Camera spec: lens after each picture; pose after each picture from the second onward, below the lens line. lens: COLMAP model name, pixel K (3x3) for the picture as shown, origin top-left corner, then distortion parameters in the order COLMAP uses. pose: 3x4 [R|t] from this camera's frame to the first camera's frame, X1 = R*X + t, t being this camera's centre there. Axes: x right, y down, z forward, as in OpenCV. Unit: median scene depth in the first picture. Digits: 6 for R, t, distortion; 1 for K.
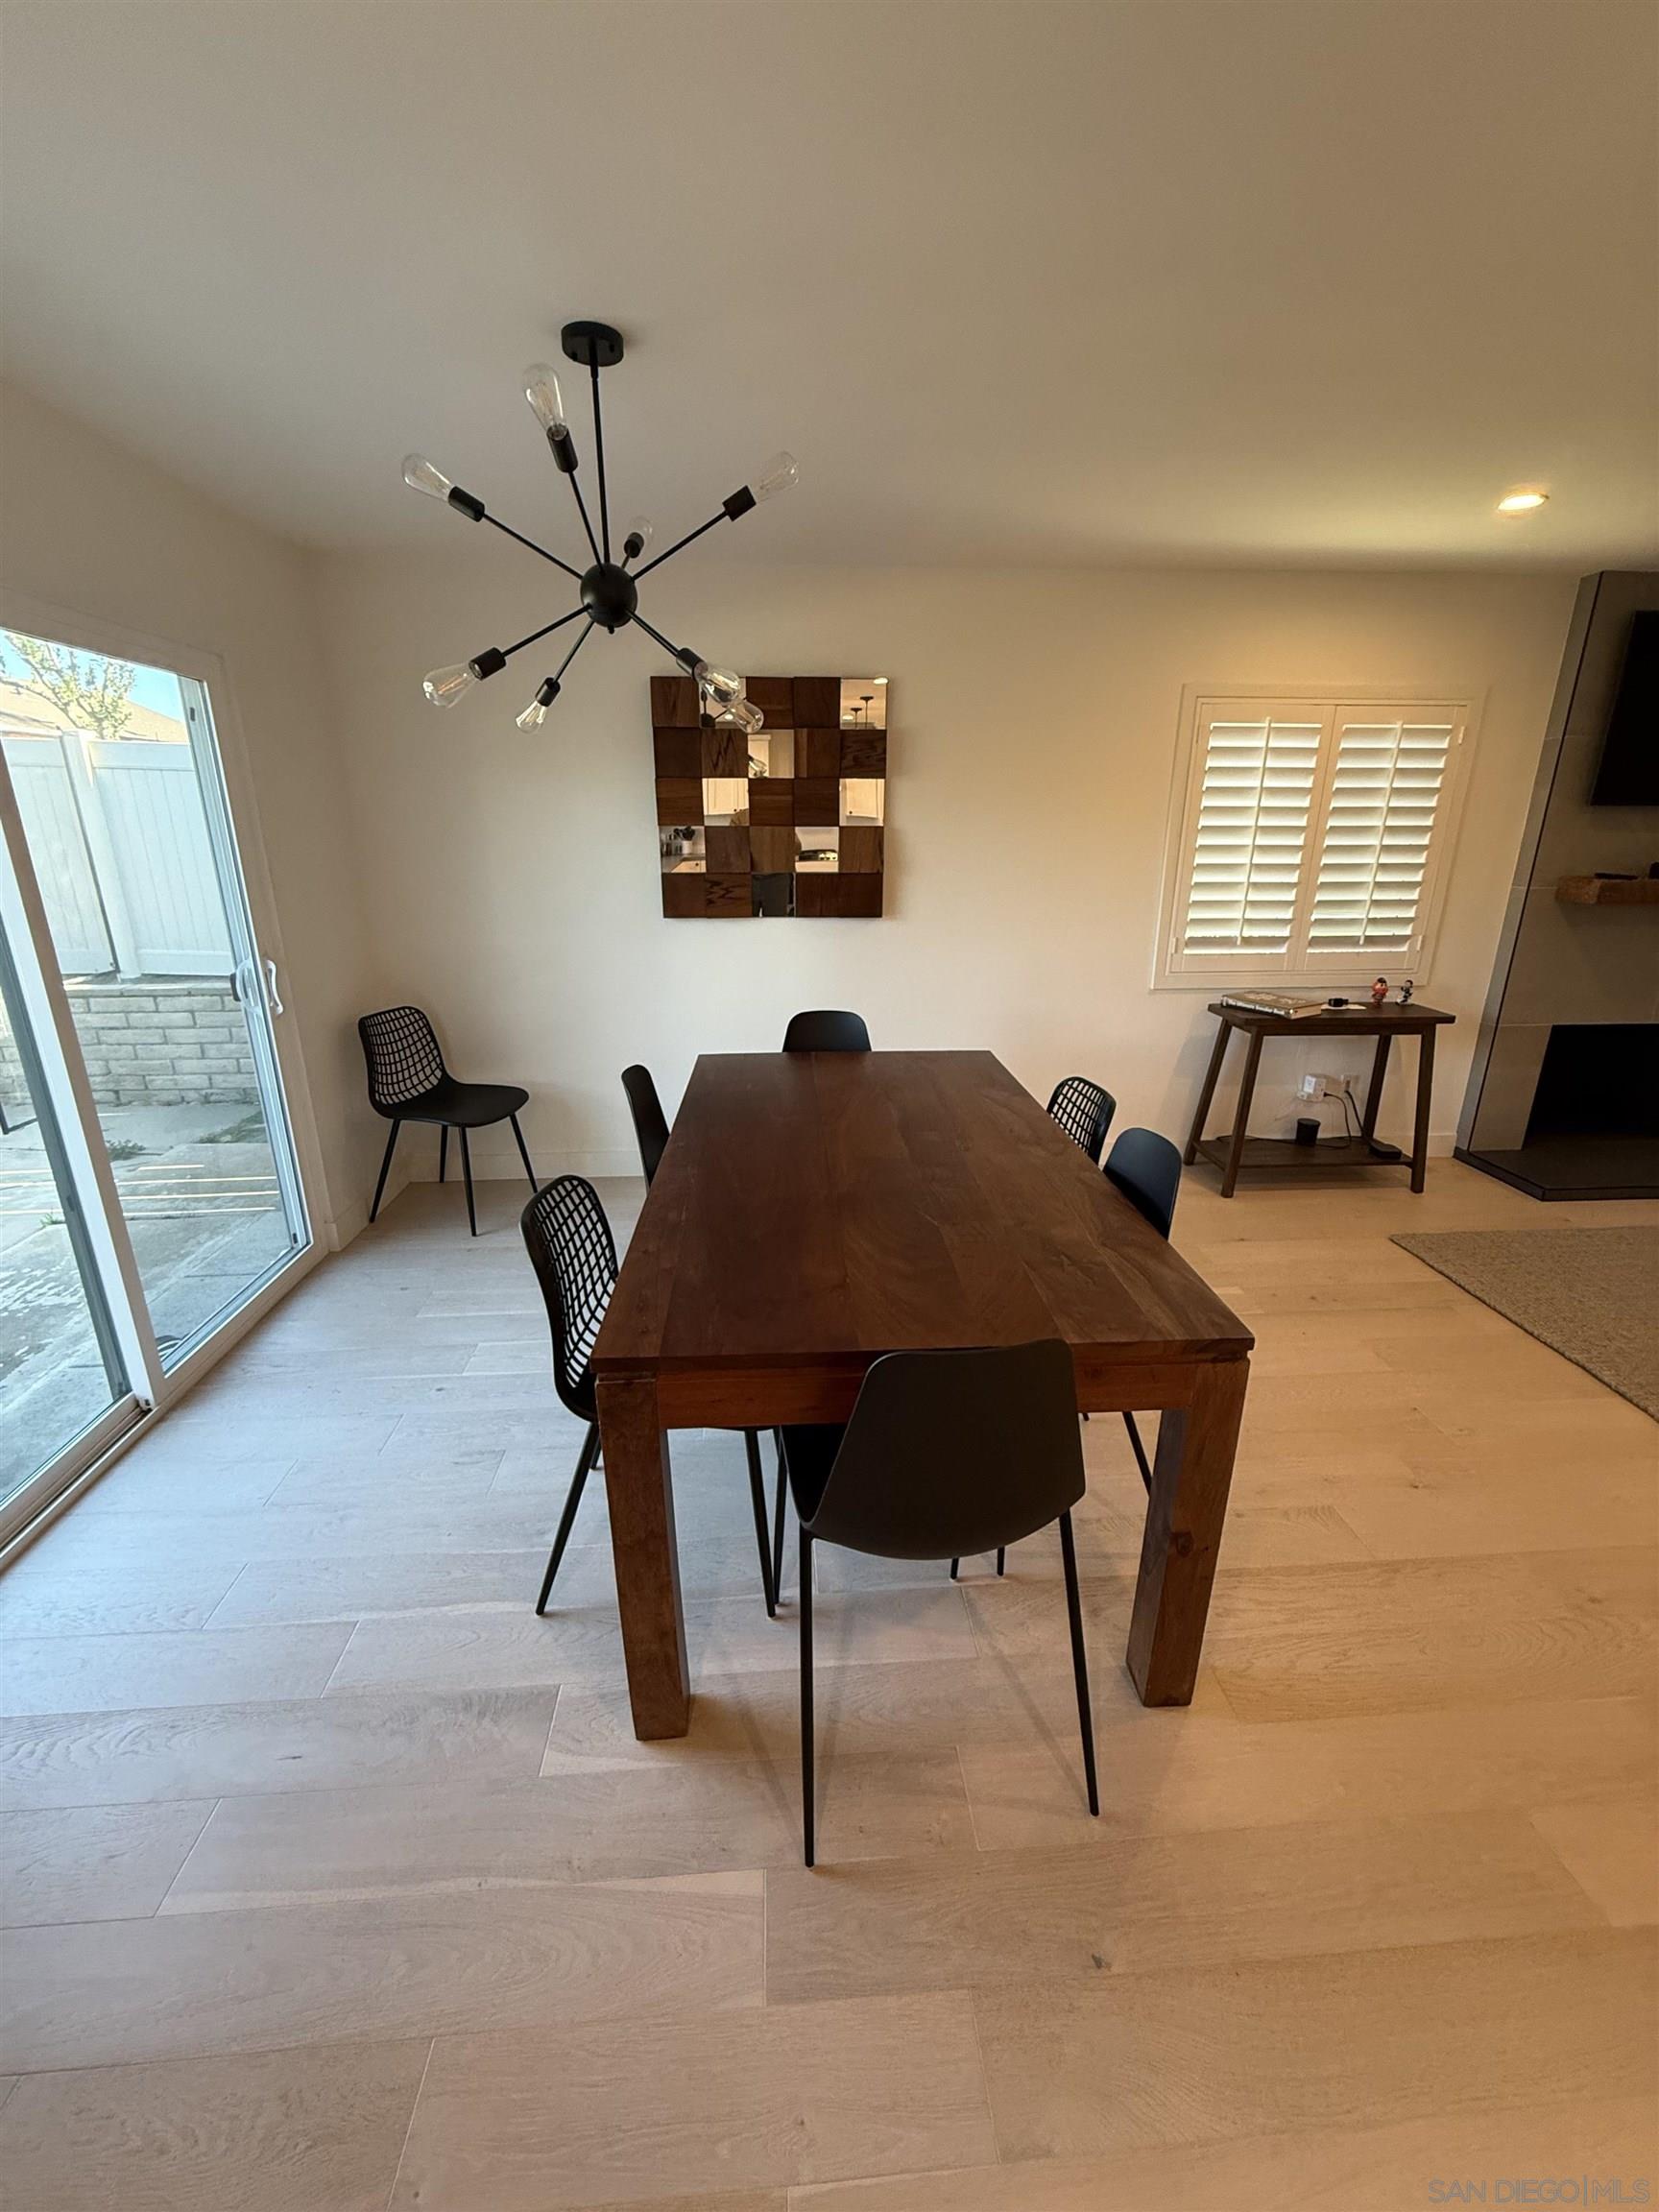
lens RADIAL K [[880.3, 0, 834.4], [0, 880.3, 1102.1], [0, 0, 1]] dist [0.001263, -0.000371]
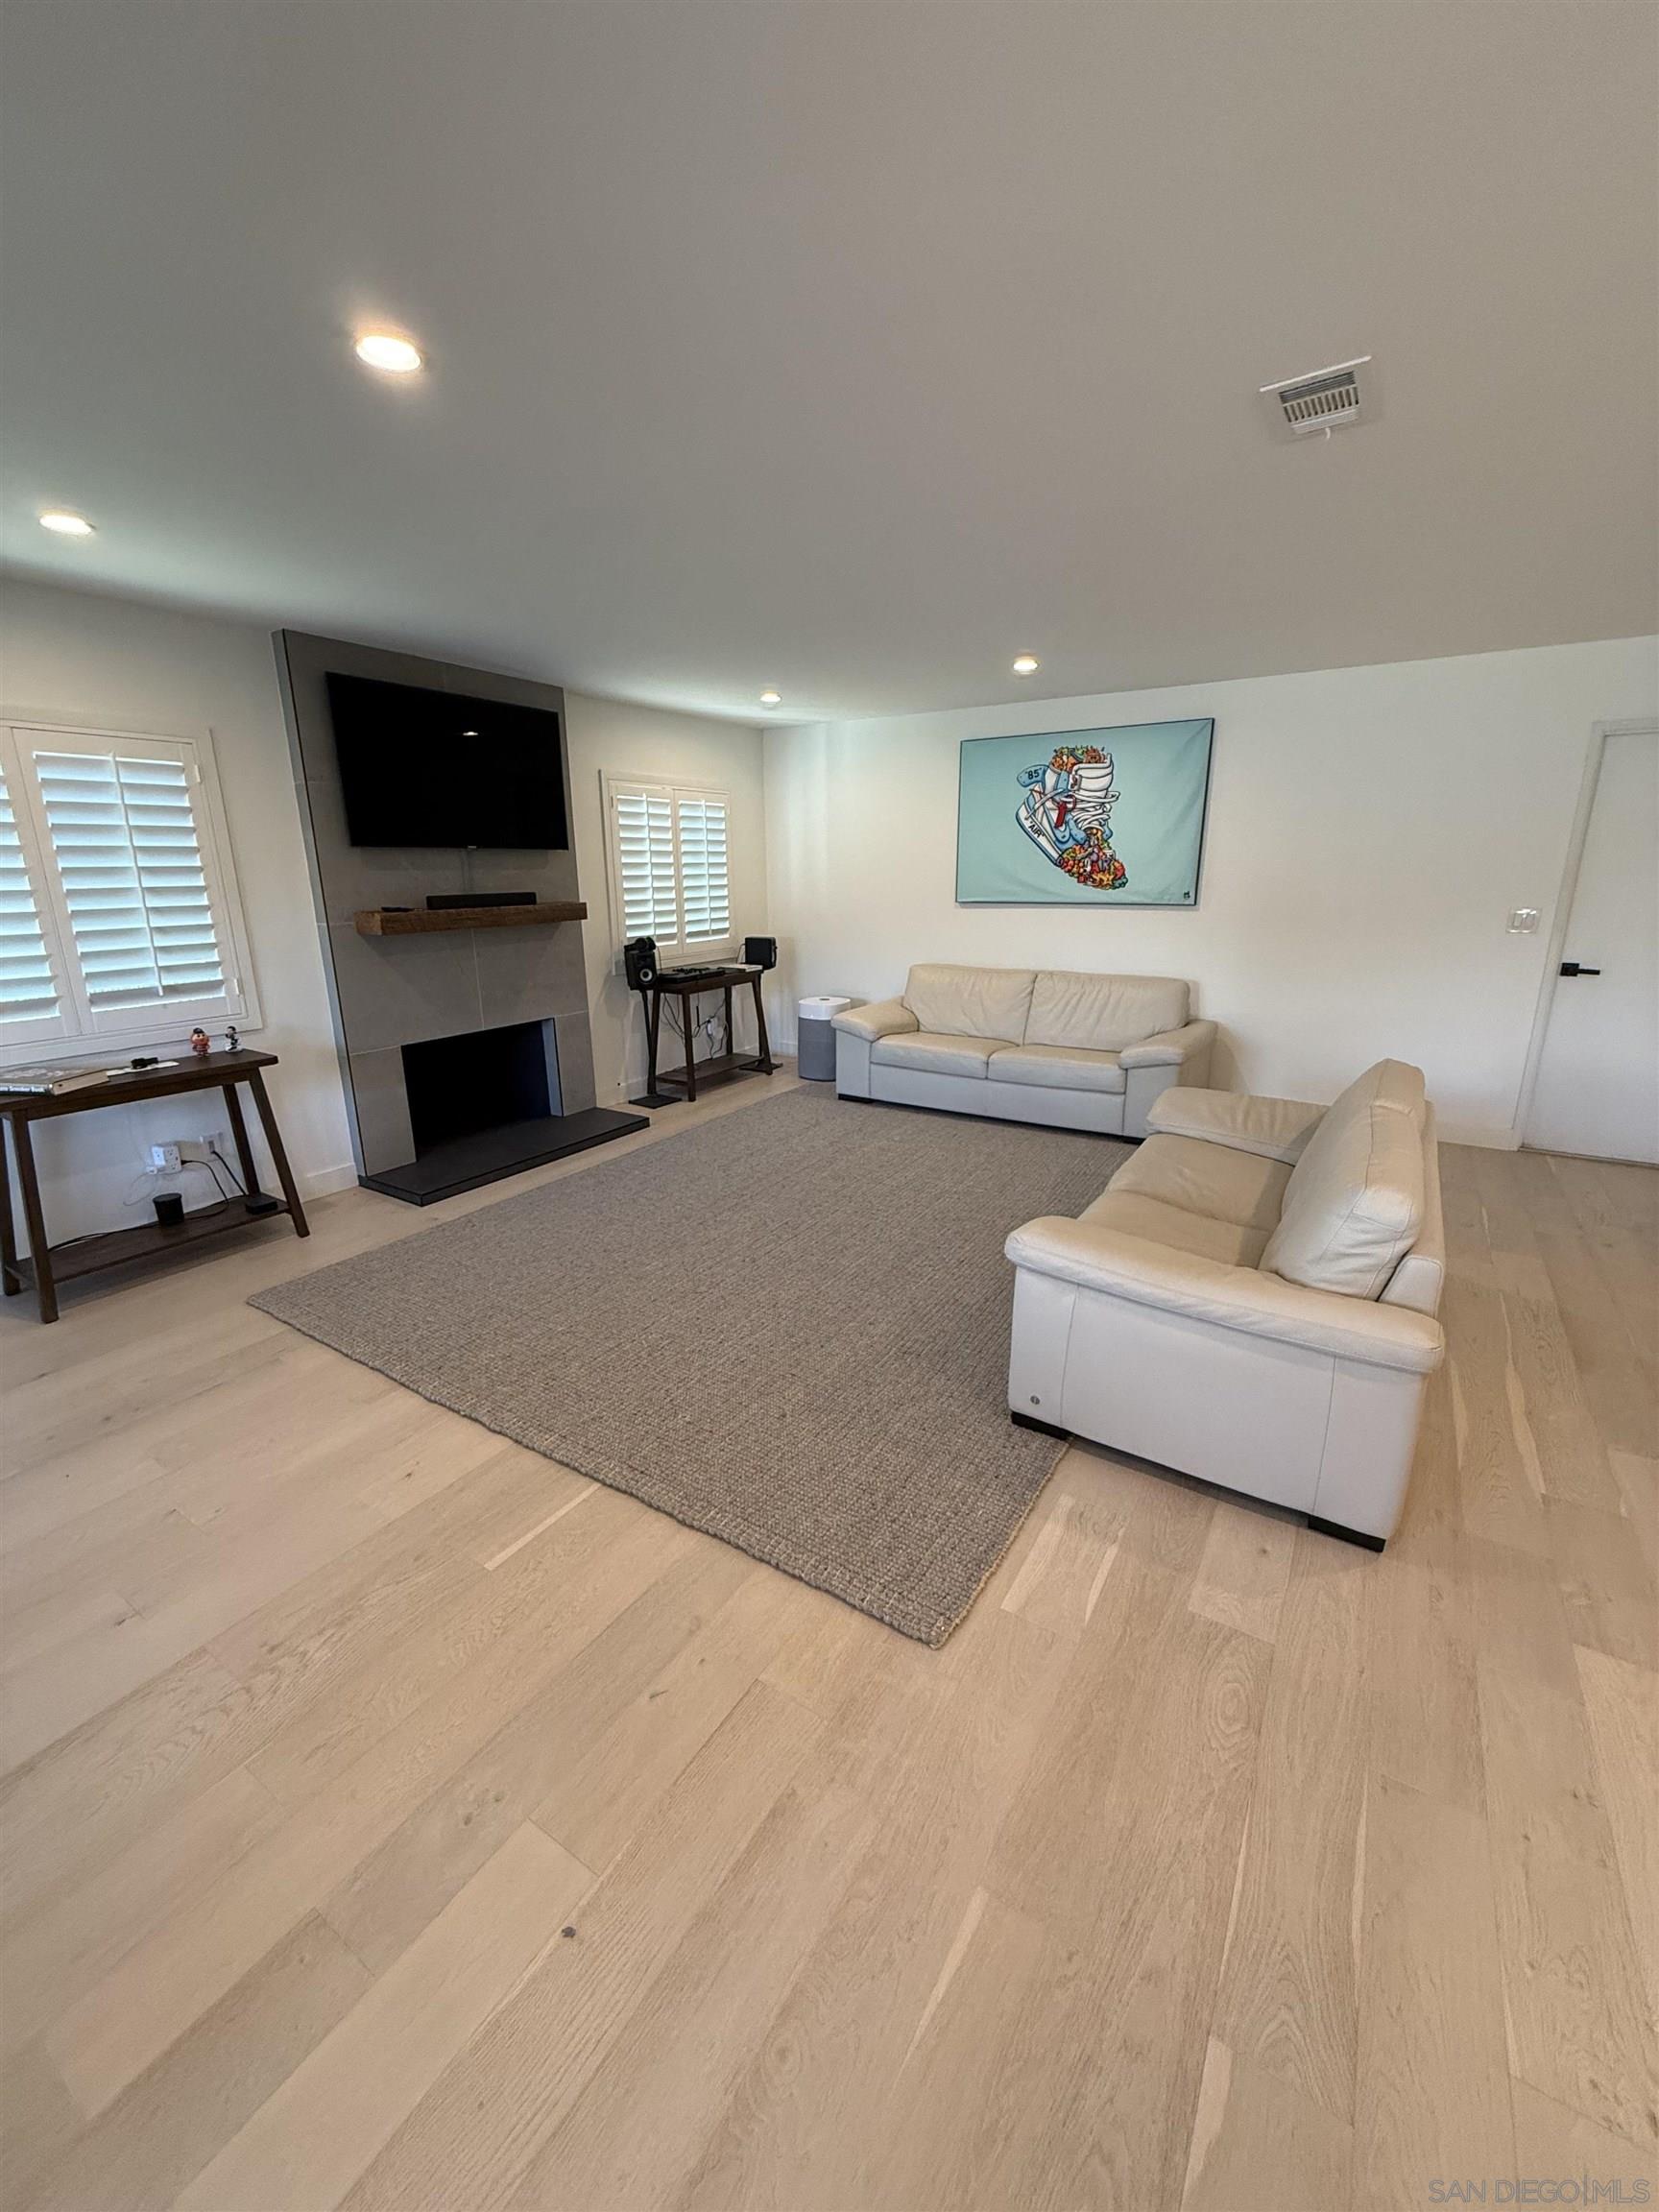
lens RADIAL K [[880.3, 0, 832.4], [0, 880.3, 1100.4], [0, 0, 1]] dist [0.001263, -0.000371]
pose [[0.594525, -0.214635, 0.774901, 0.286123], [0.250561, 0.965183, 0.075103, 0.030582], [-0.764042, 0.149509, 0.627605, -0.082599]]
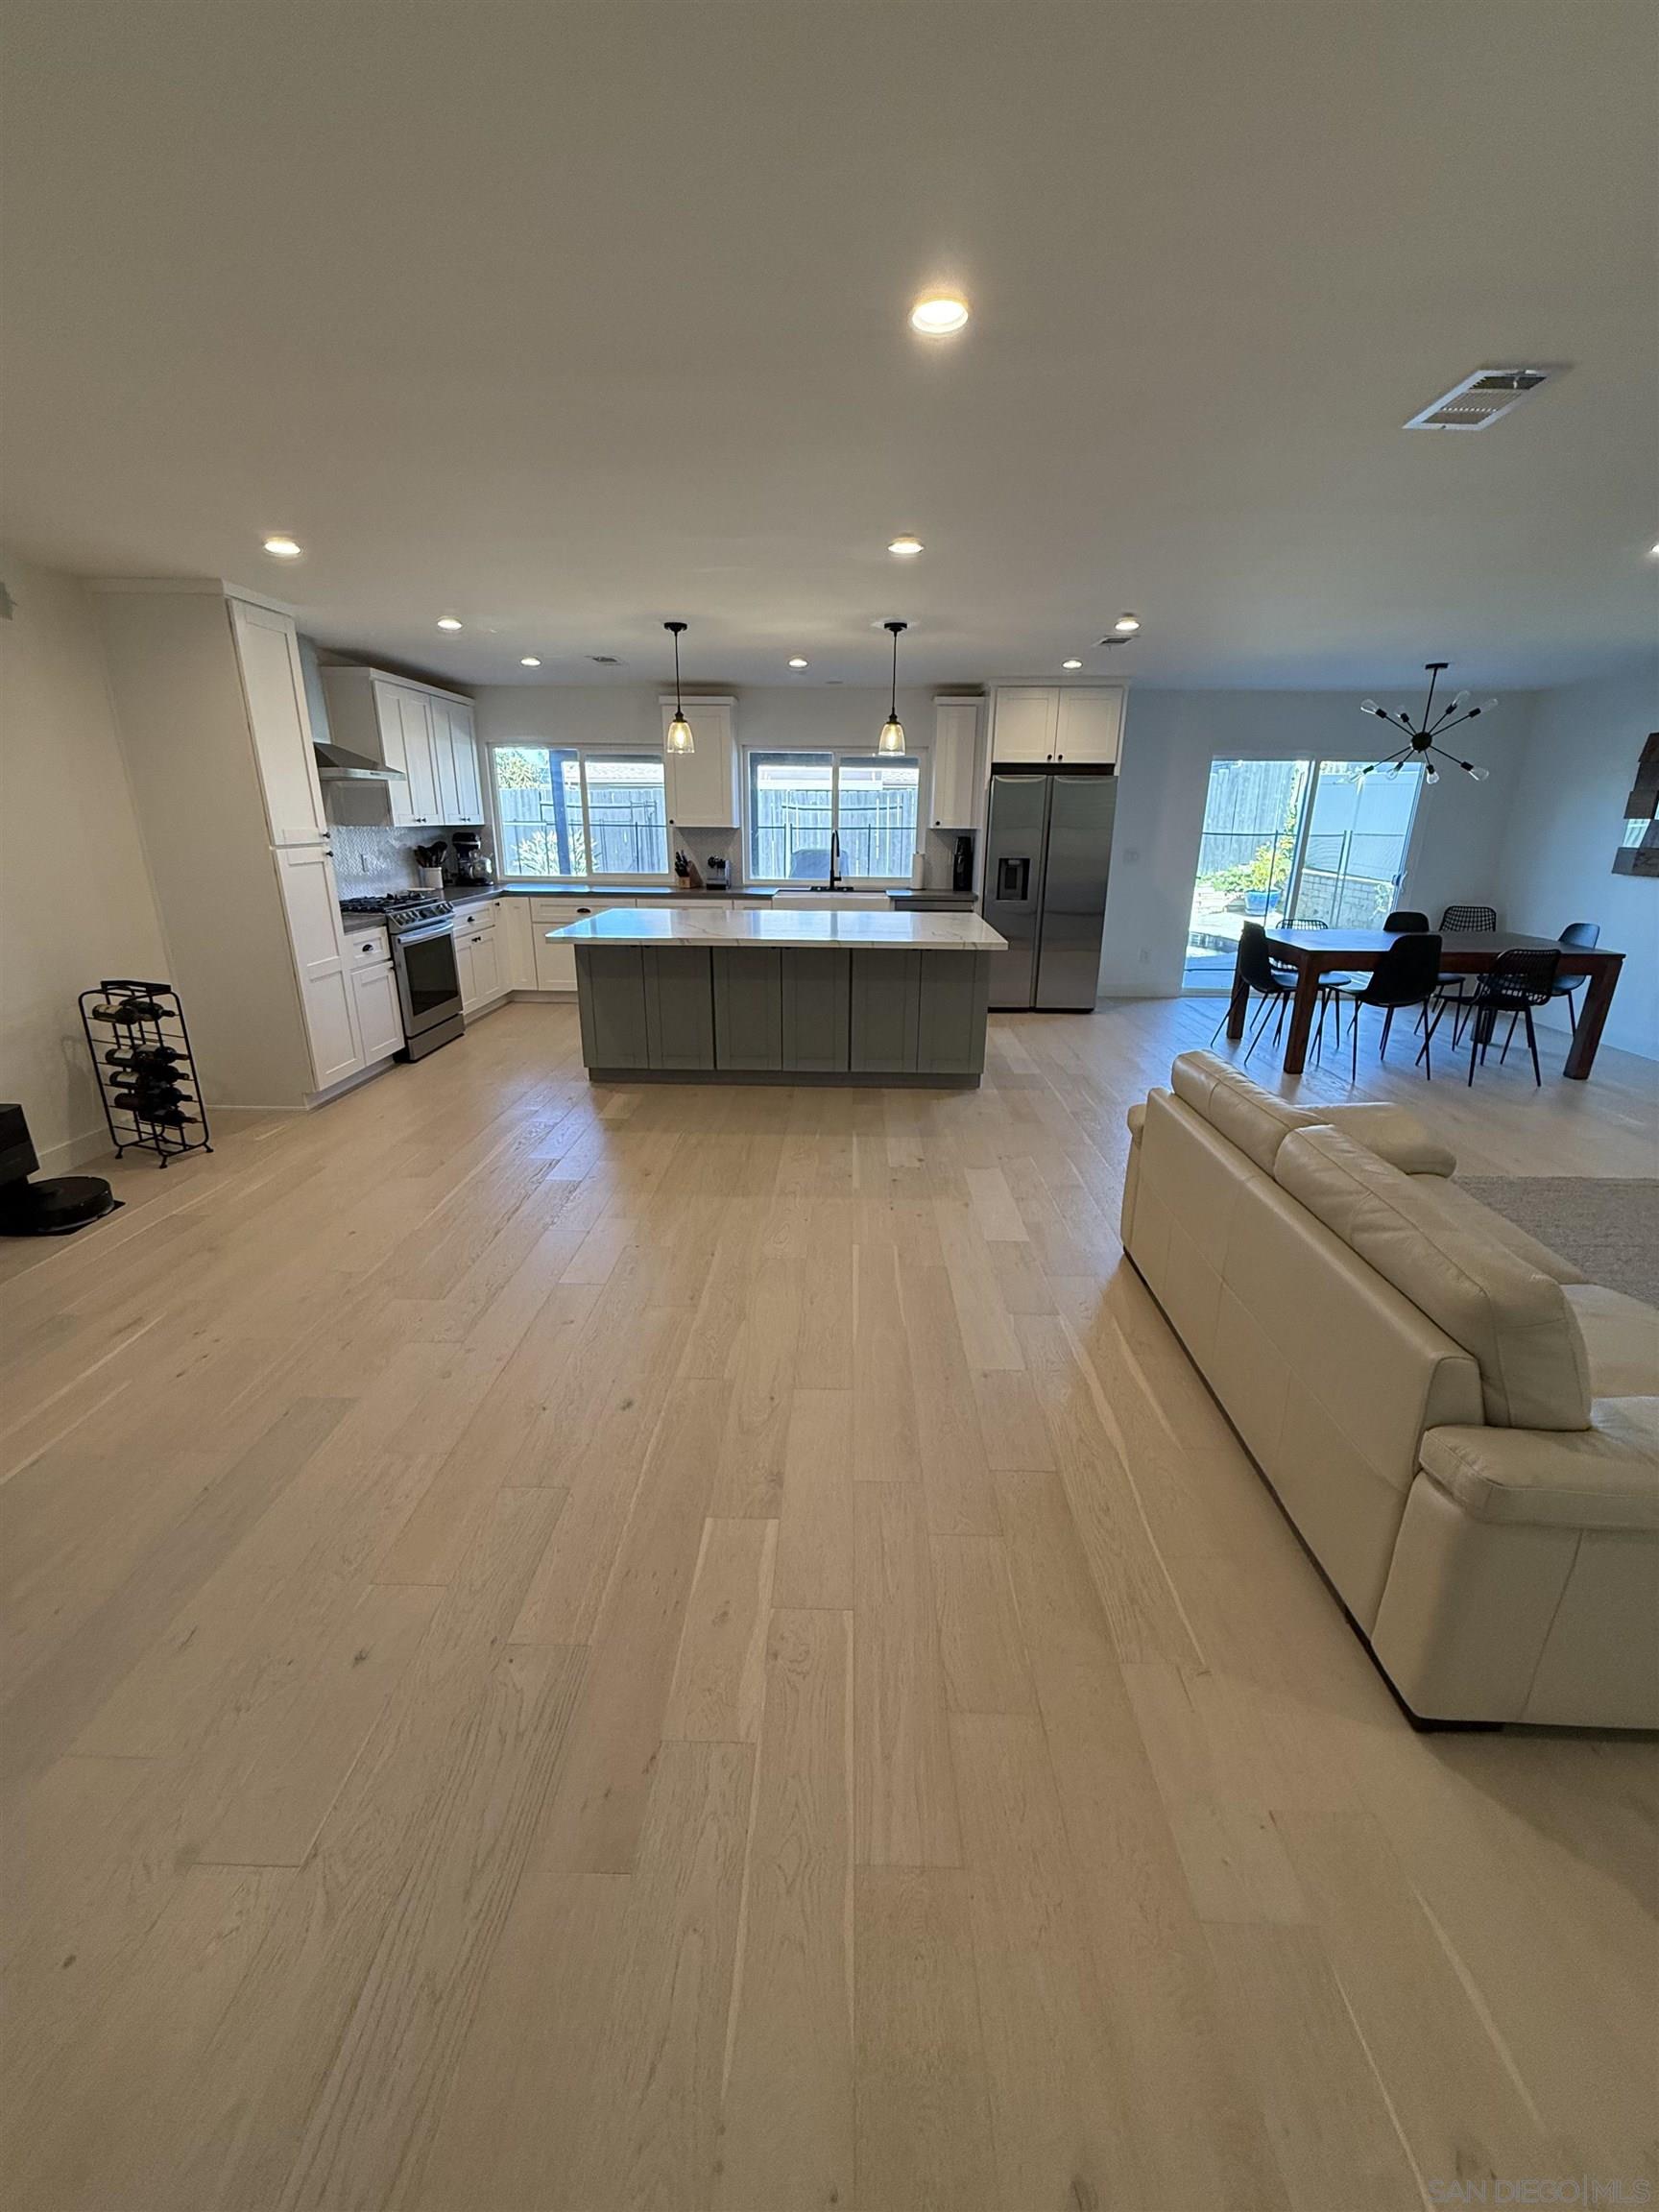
lens RADIAL K [[880.3, 0, 832.0], [0, 880.3, 1101.4], [0, 0, 1]] dist [0.001263, -0.000371]
pose [[-0.096350, 0.311310, -0.945411, 1.601910], [-0.309696, 0.893307, 0.325715, 0.091958], [0.945941, 0.324173, 0.010341, -0.282929]]
